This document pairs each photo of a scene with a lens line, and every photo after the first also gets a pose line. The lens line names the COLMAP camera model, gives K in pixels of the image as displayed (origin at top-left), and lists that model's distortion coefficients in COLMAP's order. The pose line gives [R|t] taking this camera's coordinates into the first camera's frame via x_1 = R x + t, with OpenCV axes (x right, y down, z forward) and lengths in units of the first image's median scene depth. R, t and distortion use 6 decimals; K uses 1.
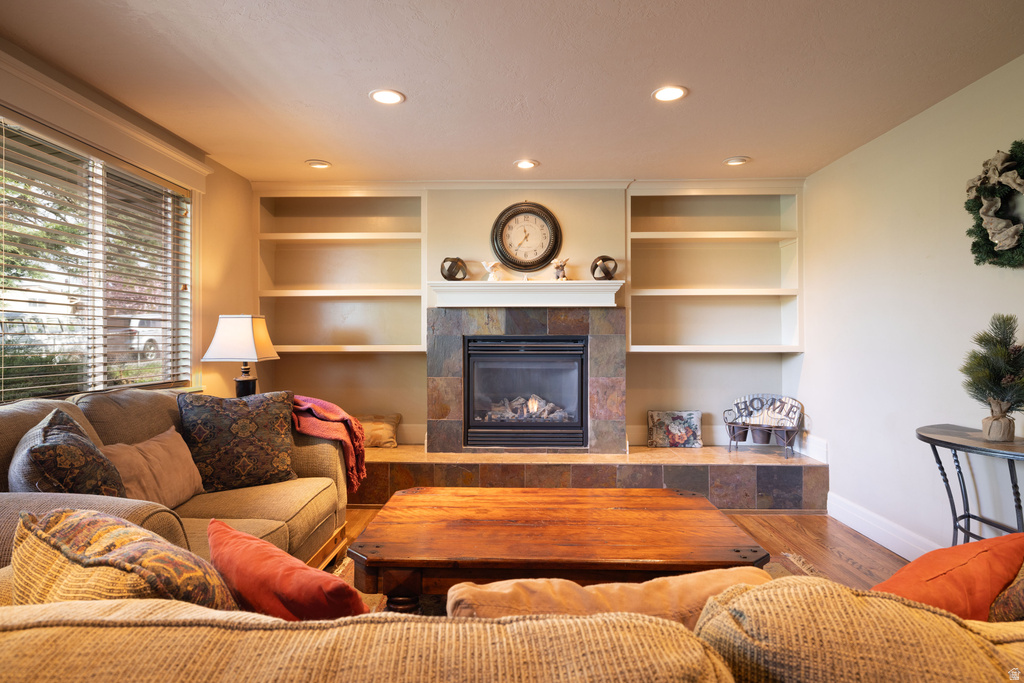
lens RADIAL K [[567.7, 0, 509.7], [0, 567.7, 340.1], [0, 0, 1]] dist [0.002445, -0.001129]
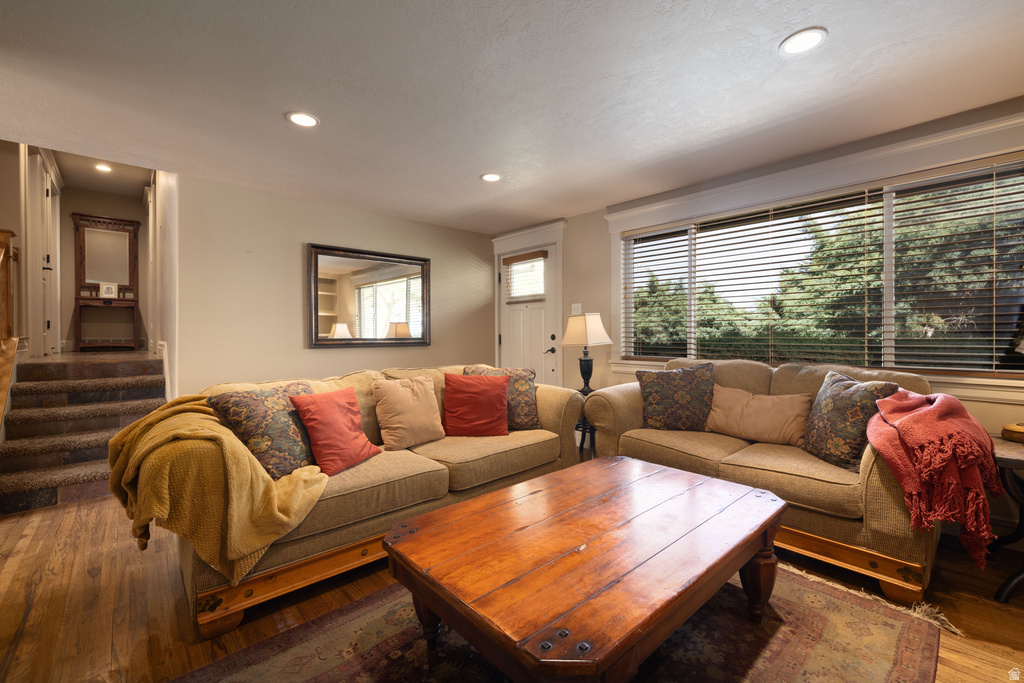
lens RADIAL K [[433.3, 0, 508.8], [0, 433.3, 338.8], [0, 0, 1]] dist [0.000983, 0.000082]
pose [[-0.730438, 0.007694, -0.682936, 0.366458], [0.005326, 0.999970, 0.005569, 0.009261], [0.682958, 0.000430, -0.730457, 0.768618]]
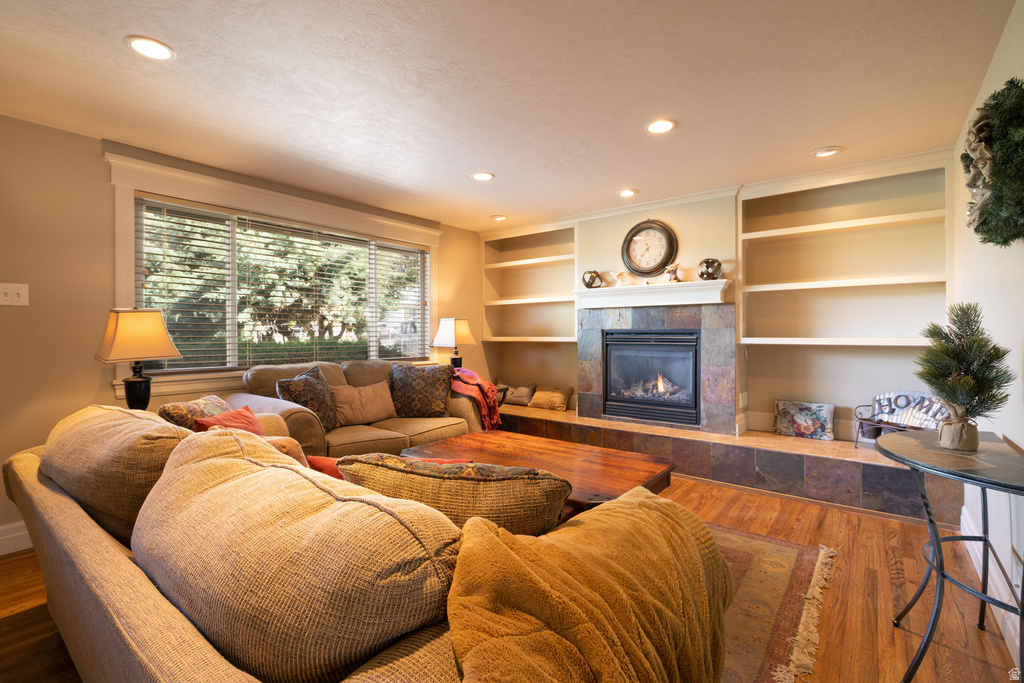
lens RADIAL K [[474.7, 0, 508.9], [0, 474.7, 336.3], [0, 0, 1]] dist [-0.003051, 0.000644]
pose [[0.795585, 0.001540, -0.605840, 0.411667], [0.003941, 0.999962, 0.007717, -0.001802], [0.605829, -0.008527, 0.795549, 0.002636]]
